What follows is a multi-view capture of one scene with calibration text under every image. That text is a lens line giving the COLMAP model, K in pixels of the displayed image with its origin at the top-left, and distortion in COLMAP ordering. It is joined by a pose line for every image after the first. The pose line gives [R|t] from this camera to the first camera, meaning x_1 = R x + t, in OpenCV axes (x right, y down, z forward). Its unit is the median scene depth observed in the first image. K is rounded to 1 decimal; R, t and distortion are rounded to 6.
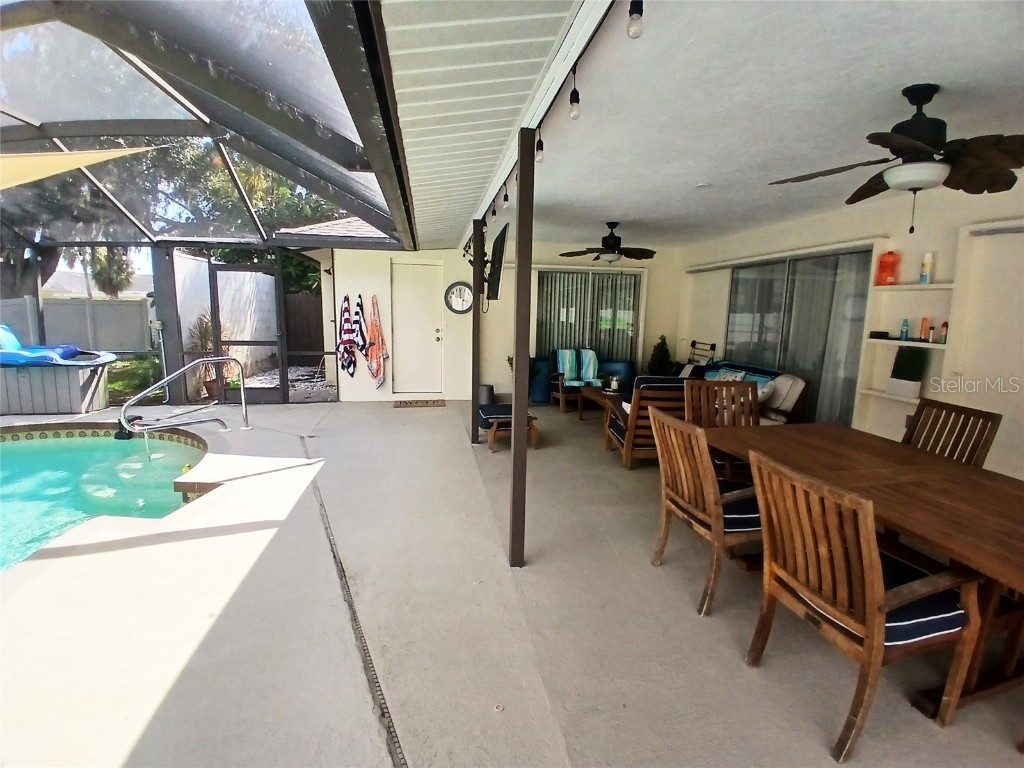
lens RADIAL K [[506.6, 0, 512.5], [0, 506.6, 400.1], [0, 0, 1]] dist [-0.001327, -0.042381]
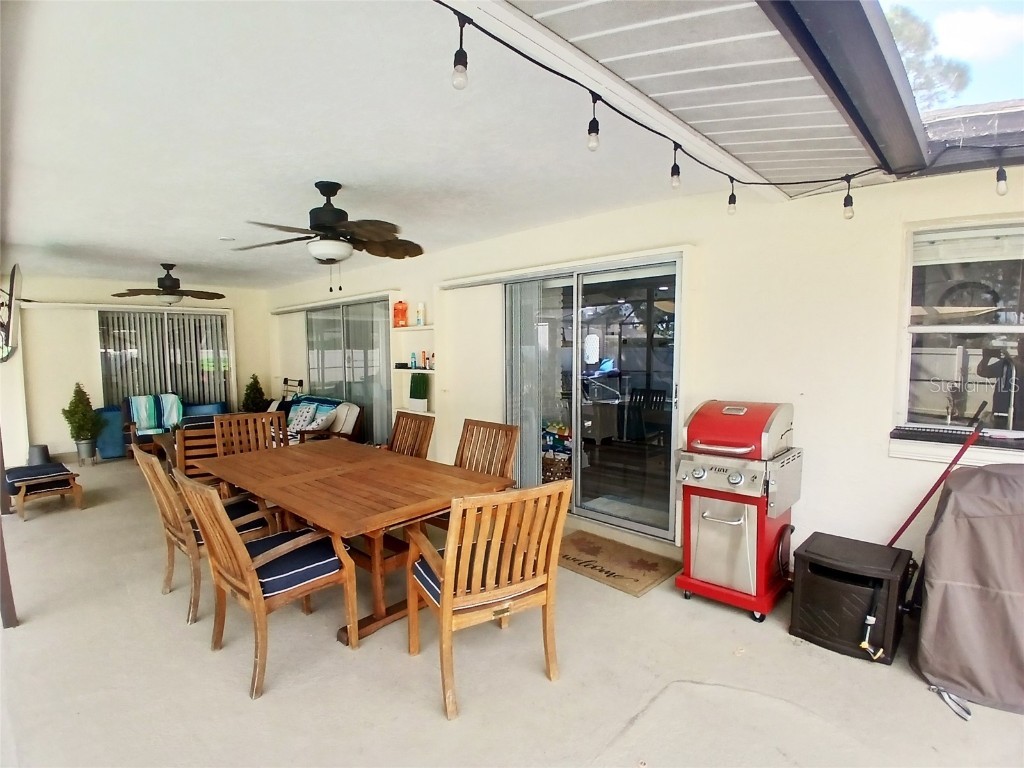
lens RADIAL K [[506.6, 0, 512.5], [0, 506.6, 400.1], [0, 0, 1]] dist [-0.001327, -0.042381]
pose [[0.799676, -0.081703, 0.594847, 0.141465], [0.124347, 0.991756, -0.030946, 0.024872], [-0.587415, 0.098714, 0.803243, -0.151745]]
